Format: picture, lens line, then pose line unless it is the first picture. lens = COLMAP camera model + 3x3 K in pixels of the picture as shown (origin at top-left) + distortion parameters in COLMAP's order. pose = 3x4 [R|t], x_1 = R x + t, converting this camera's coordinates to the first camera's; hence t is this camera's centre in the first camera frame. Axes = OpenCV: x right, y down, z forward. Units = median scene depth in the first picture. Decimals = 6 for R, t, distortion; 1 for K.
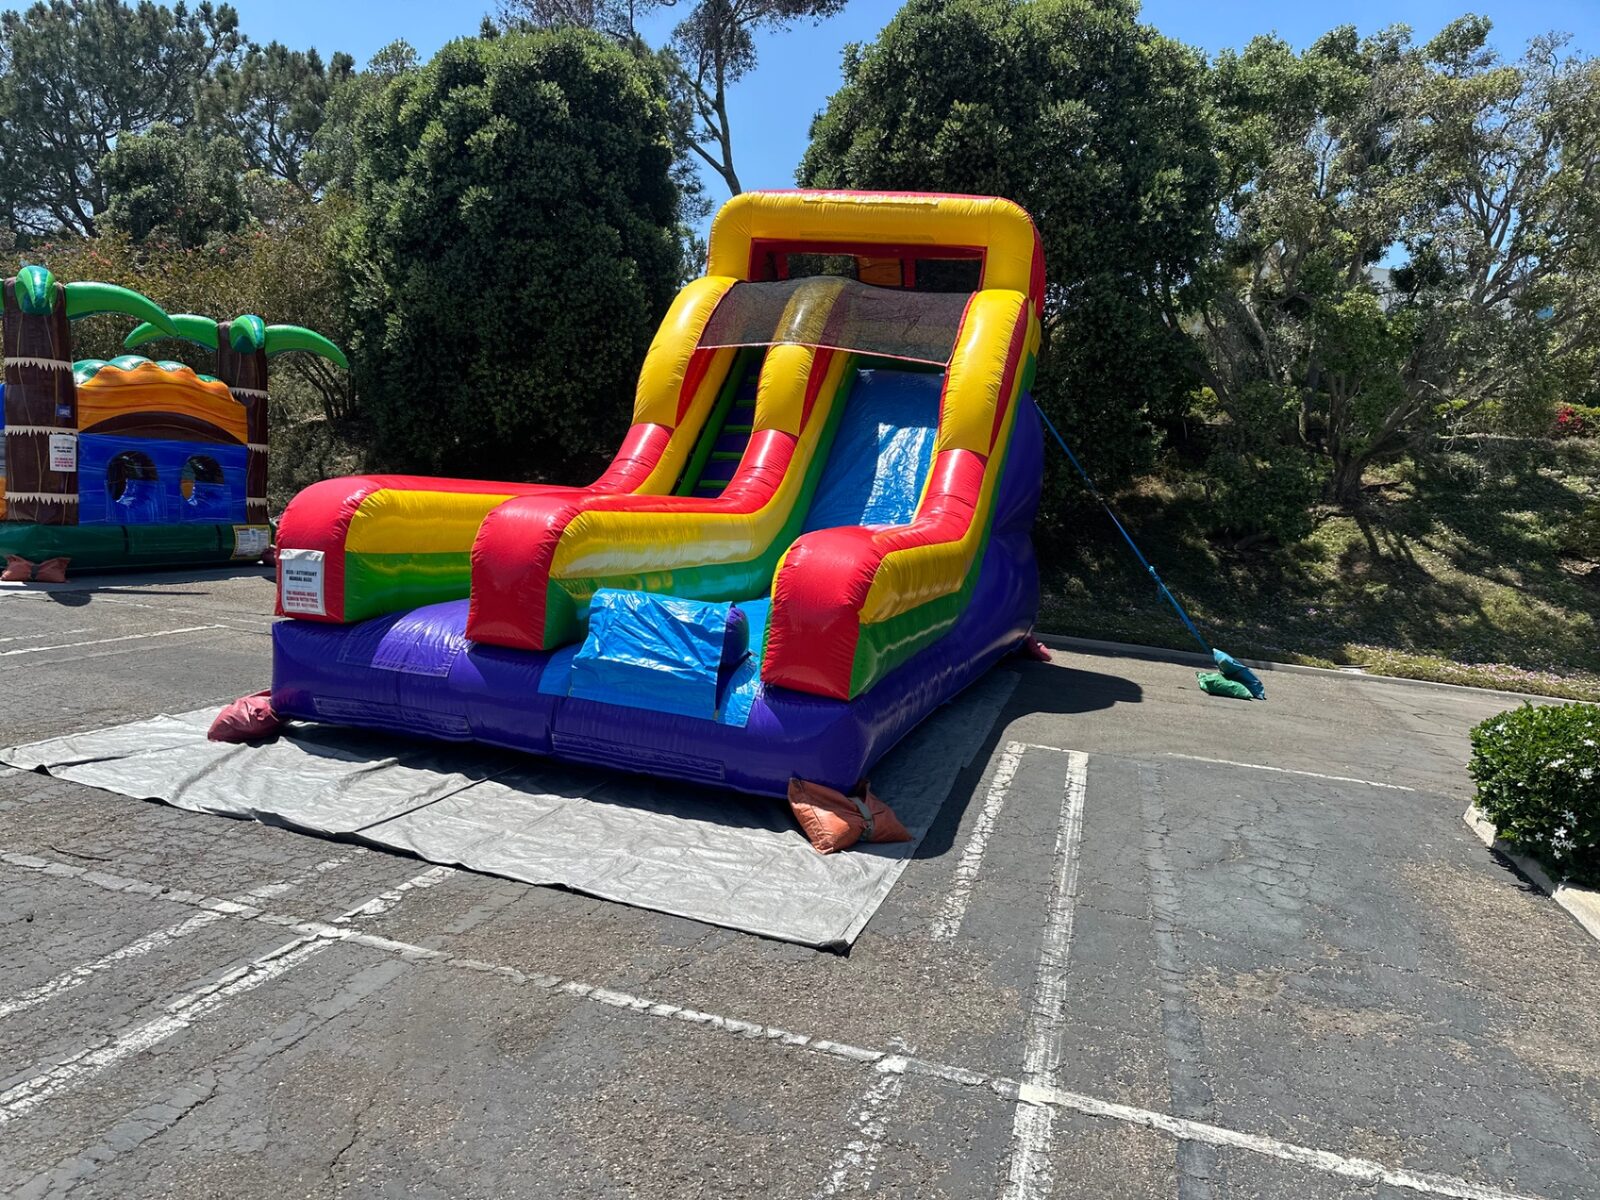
lens RADIAL K [[1118.6, 0, 831.4], [0, 1118.6, 608.7], [0, 0, 1]] dist [0.081616, -0.096198]
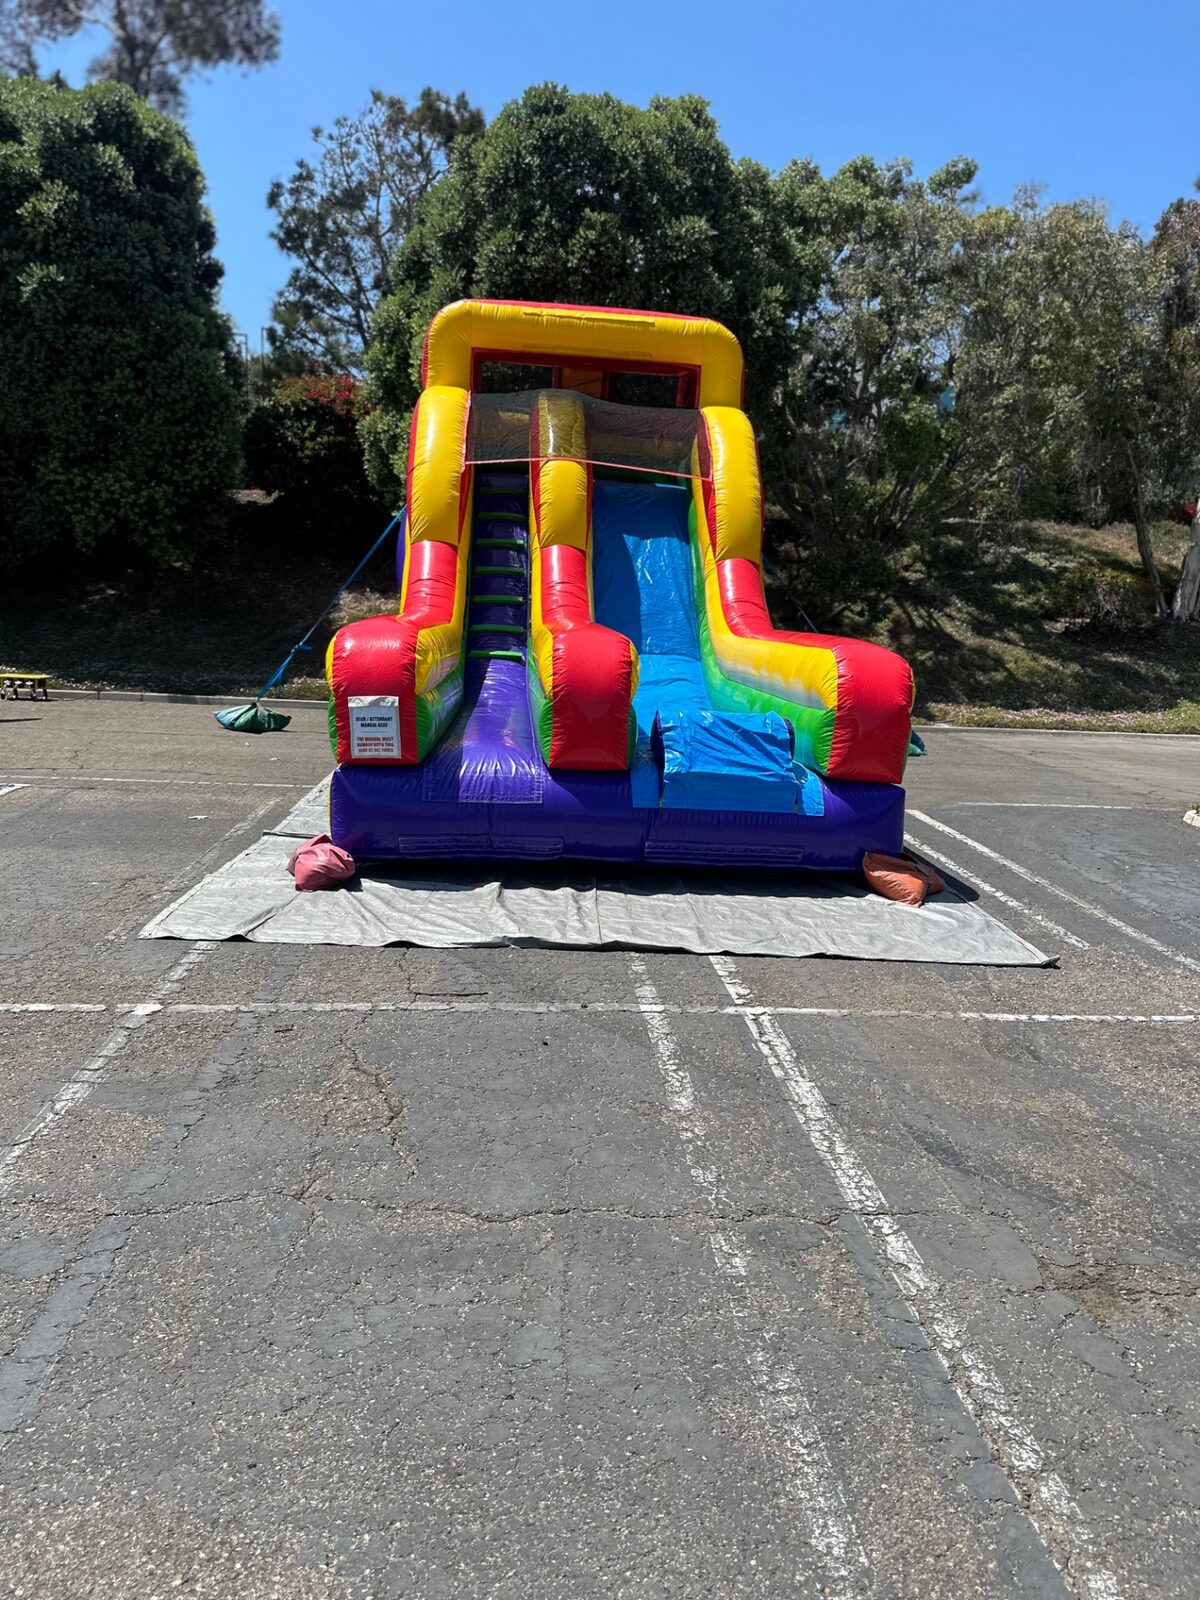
lens RADIAL K [[1118.6, 0, 631.2], [0, 1118.6, 794.6], [0, 0, 1]] dist [0.081616, -0.096198]
pose [[0.930813, -0.111104, 0.348201, -0.283005], [0.079382, 0.991391, 0.104126, -0.023618], [-0.356772, -0.069281, 0.931619, -0.016500]]
